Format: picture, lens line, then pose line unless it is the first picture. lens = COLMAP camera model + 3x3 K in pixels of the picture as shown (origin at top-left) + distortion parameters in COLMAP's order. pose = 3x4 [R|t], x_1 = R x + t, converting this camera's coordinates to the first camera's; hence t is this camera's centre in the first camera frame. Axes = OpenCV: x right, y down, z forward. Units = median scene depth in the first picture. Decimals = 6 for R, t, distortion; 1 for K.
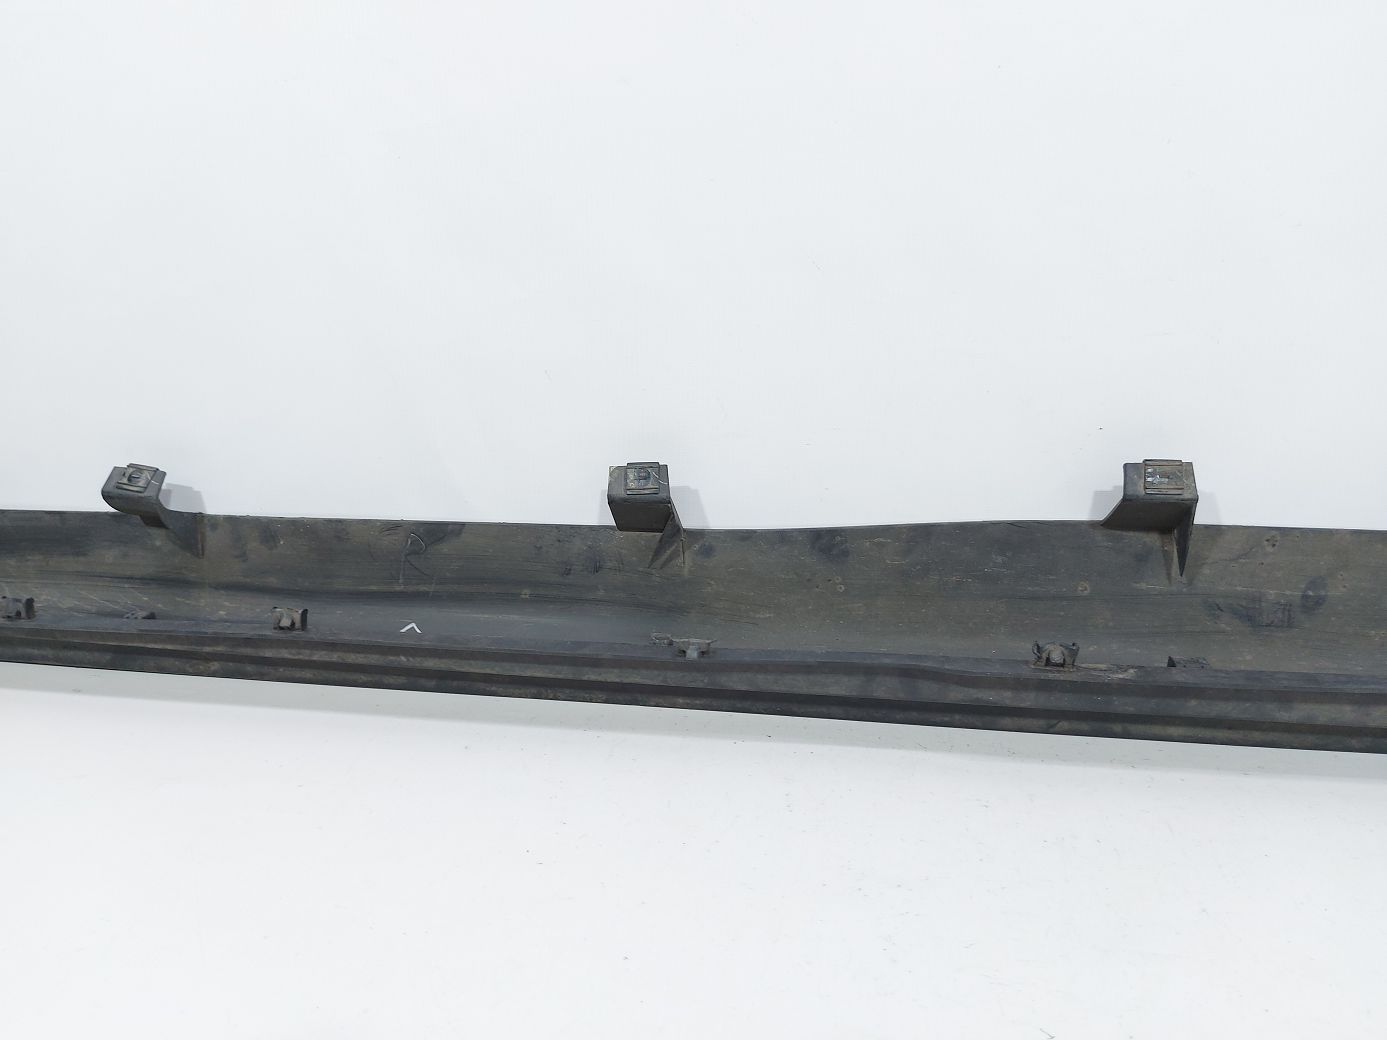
lens RADIAL K [[966.8, 0, 693.5], [0, 966.8, 520.0], [0, 0, 1]] dist [0.007898, -0.003522]
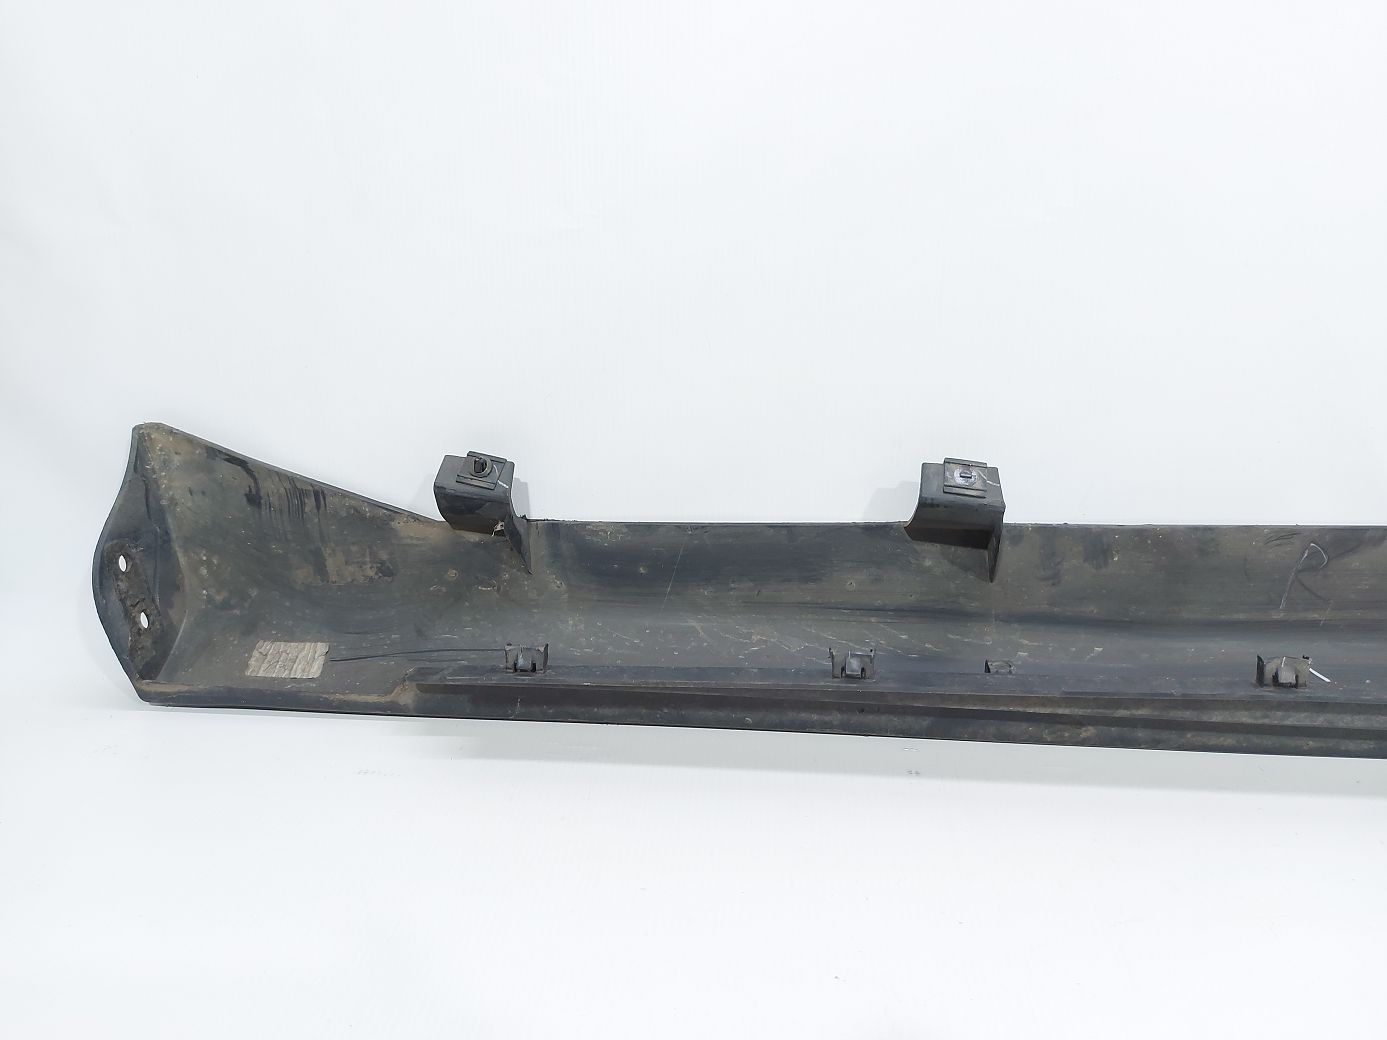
lens RADIAL K [[966.8, 0, 693.5], [0, 966.8, 520.0], [0, 0, 1]] dist [0.007898, -0.003522]
pose [[0.998984, -0.024493, 0.037828, -0.827732], [0.023306, 0.999232, 0.031508, -0.040022], [-0.038570, -0.030594, 0.998787, 0.287926]]
